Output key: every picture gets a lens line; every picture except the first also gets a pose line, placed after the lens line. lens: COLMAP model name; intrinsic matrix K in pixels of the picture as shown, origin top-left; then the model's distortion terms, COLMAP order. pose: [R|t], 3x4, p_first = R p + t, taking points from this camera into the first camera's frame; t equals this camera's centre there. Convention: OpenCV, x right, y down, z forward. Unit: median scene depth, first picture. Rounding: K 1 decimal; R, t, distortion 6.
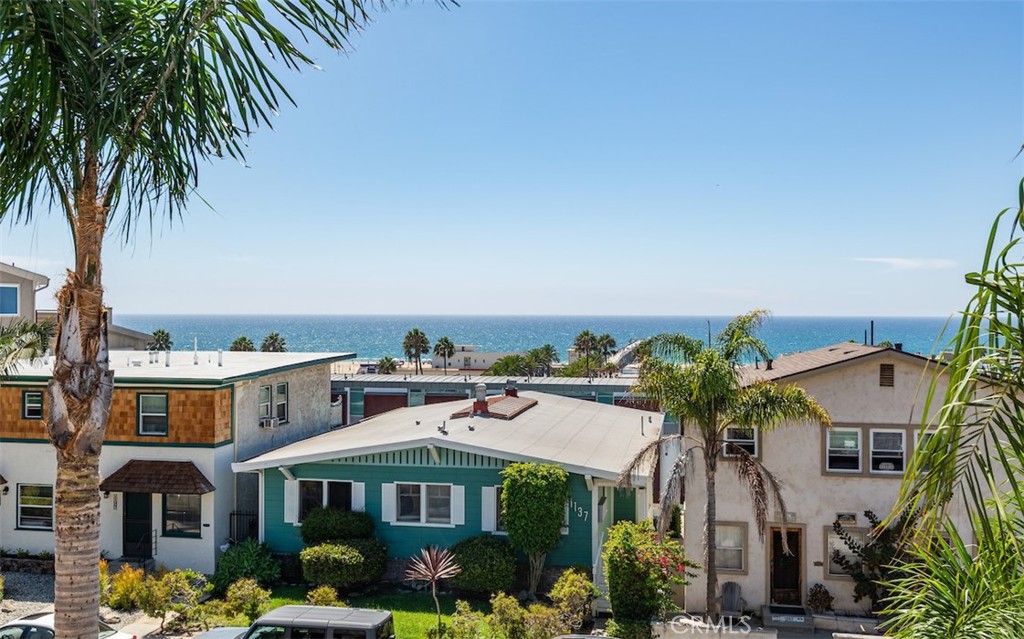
lens RADIAL K [[1024.6, 0, 513.5], [0, 1024.6, 317.5], [0, 0, 1]] dist [0.026858, 0.000000]
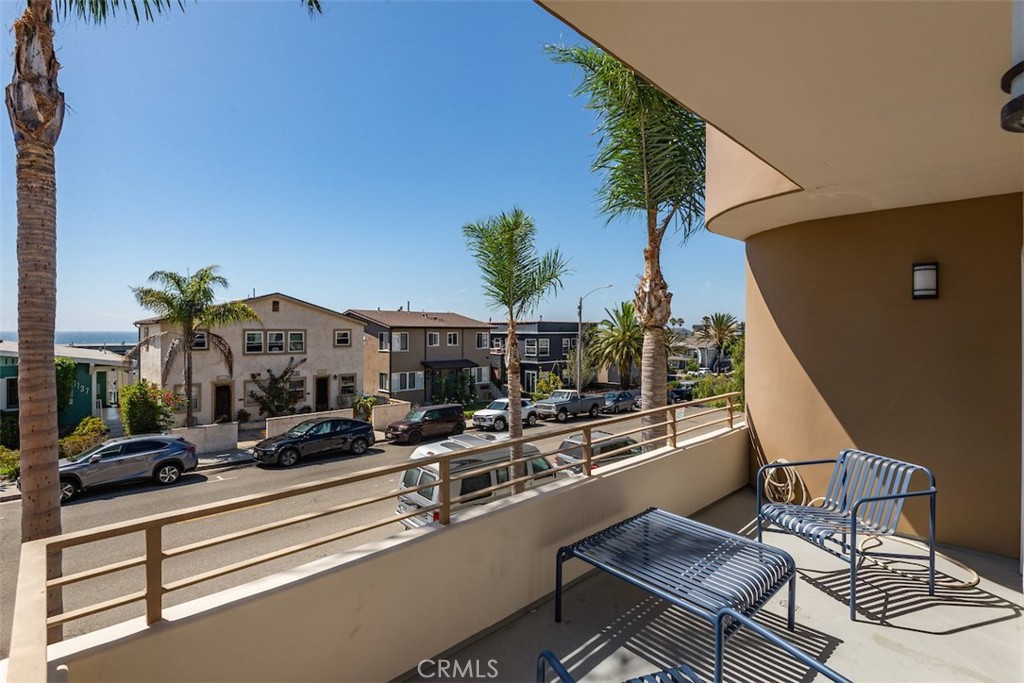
lens RADIAL K [[486.7, 0, 511.7], [0, 486.7, 335.3], [0, 0, 1]] dist [-0.019008, -0.000492]
pose [[0.582619, -0.000413, 0.812745, -0.164109], [-0.000725, 0.999999, 0.001027, 0.114371], [-0.812745, -0.001188, 0.582619, 0.023537]]
